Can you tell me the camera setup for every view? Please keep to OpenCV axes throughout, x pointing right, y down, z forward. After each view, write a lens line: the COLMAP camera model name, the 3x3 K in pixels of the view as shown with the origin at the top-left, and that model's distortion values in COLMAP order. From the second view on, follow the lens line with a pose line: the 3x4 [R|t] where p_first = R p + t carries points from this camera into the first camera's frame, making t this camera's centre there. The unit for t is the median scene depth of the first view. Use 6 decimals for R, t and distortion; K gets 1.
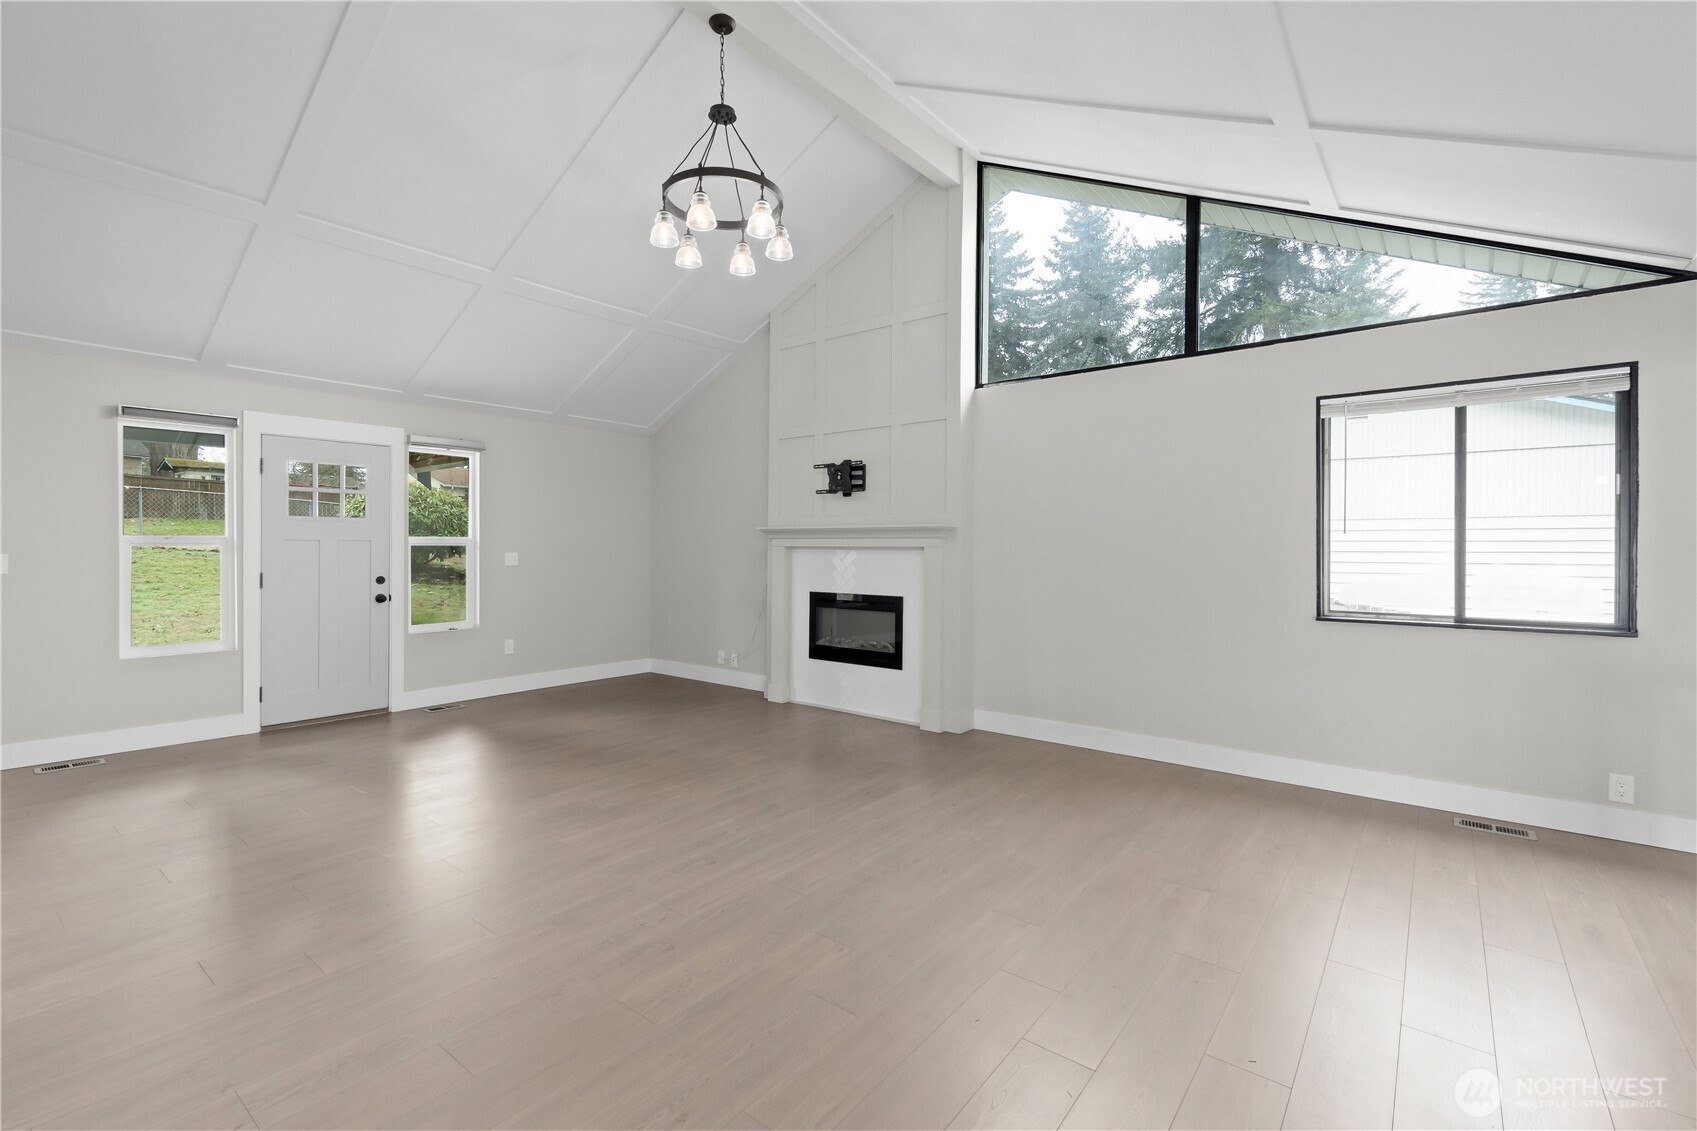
lens RADIAL K [[744.3, 0, 834.5], [0, 744.3, 545.2], [0, 0, 1]] dist [-0.001615, -0.000286]
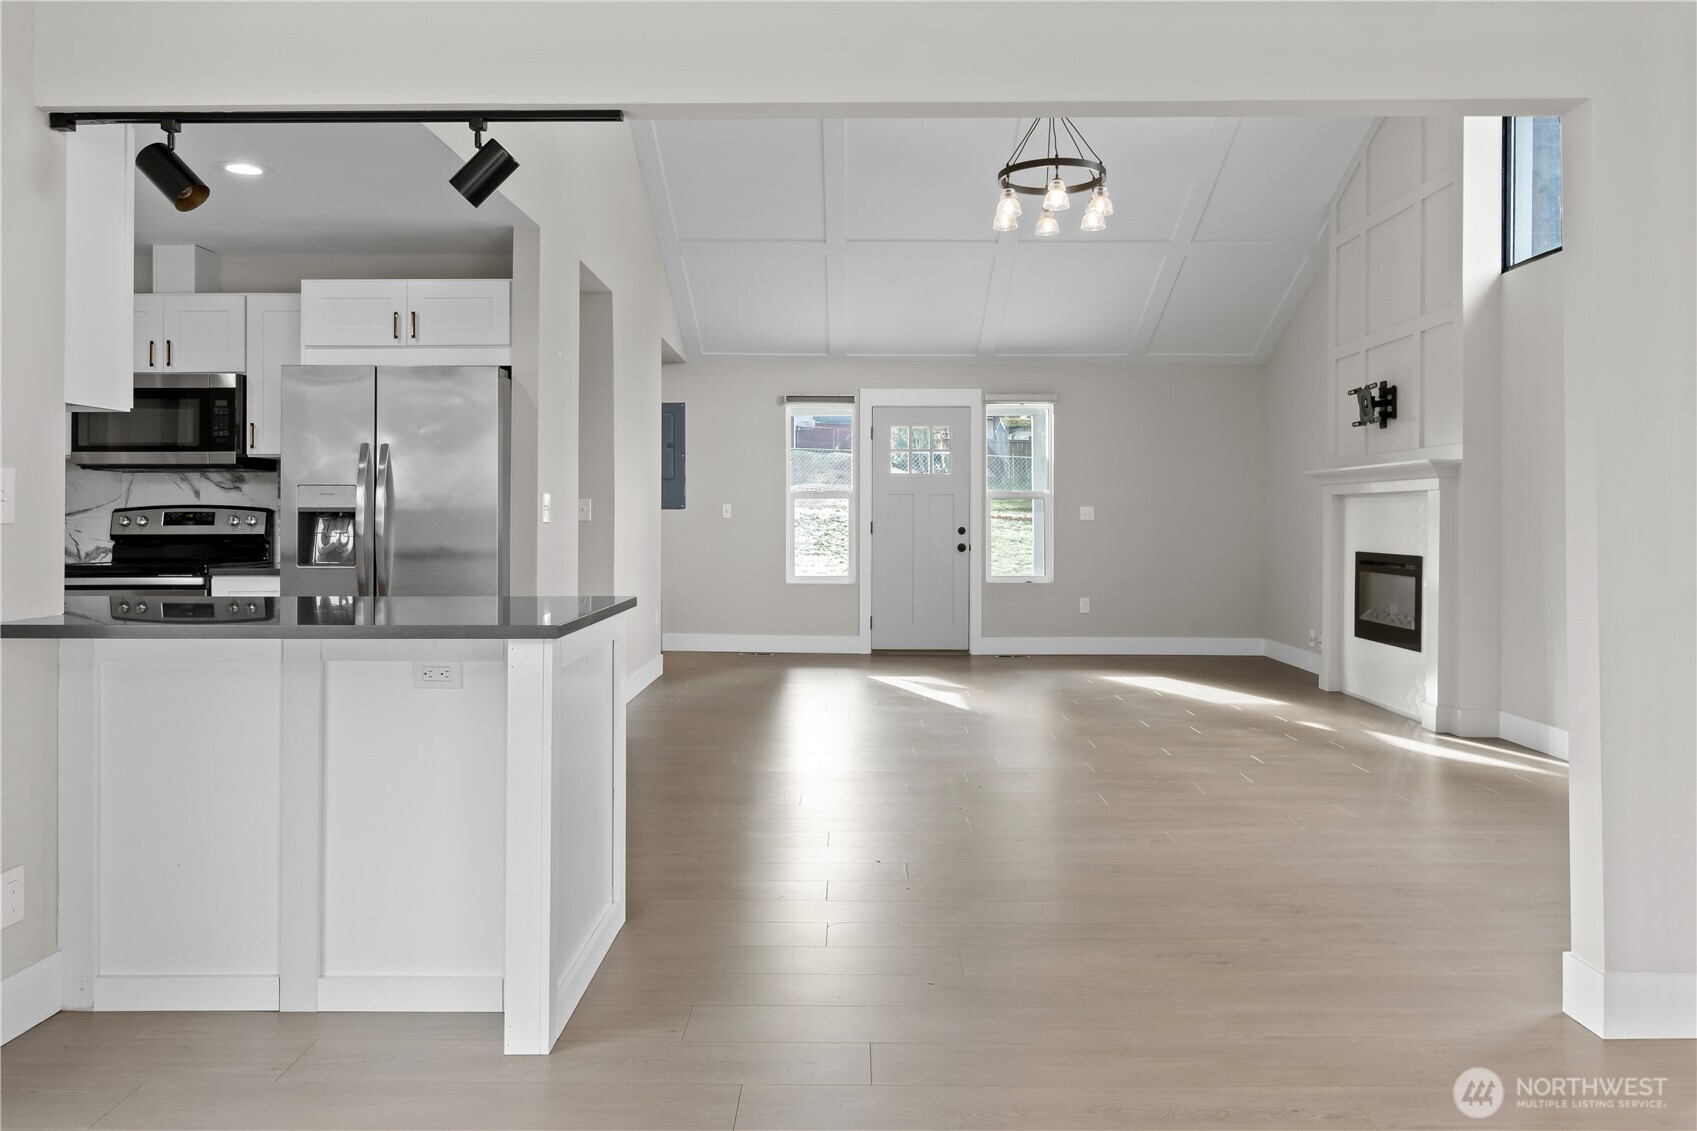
lens RADIAL K [[1215.4, 0, 851.8], [0, 1215.4, 502.5], [0, 0, 1]] dist [-0.003805, -0.000953]
pose [[0.624016, -0.010965, -0.781334, 0.677062], [-0.000153, 0.999900, -0.014155, 0.031090], [0.781411, 0.008953, 0.623952, -0.230596]]
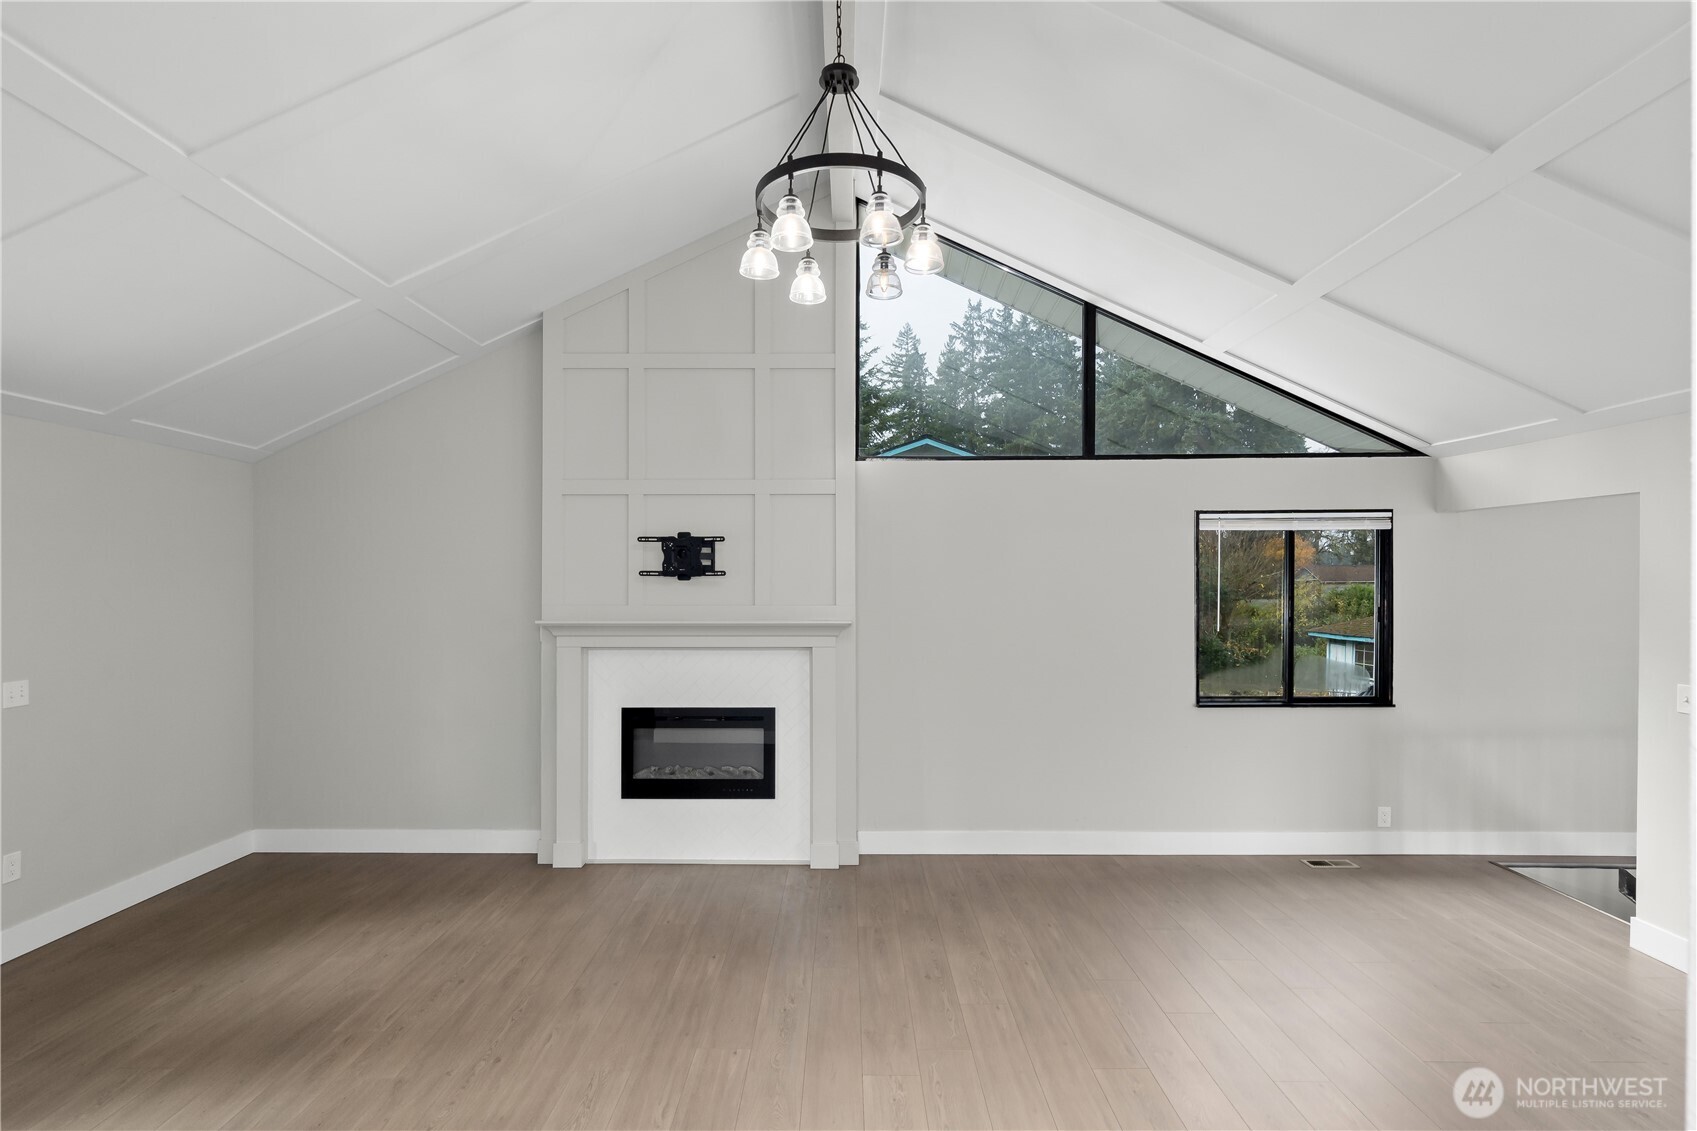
lens RADIAL K [[830.2, 0, 836.0], [0, 830.2, 583.1], [0, 0, 1]] dist [0.000311, 0.000207]
pose [[0.784803, -0.002924, 0.619739, -0.397968], [0.003381, 0.999994, 0.000436, -0.063446], [-0.619737, 0.001753, 0.784808, 0.239919]]
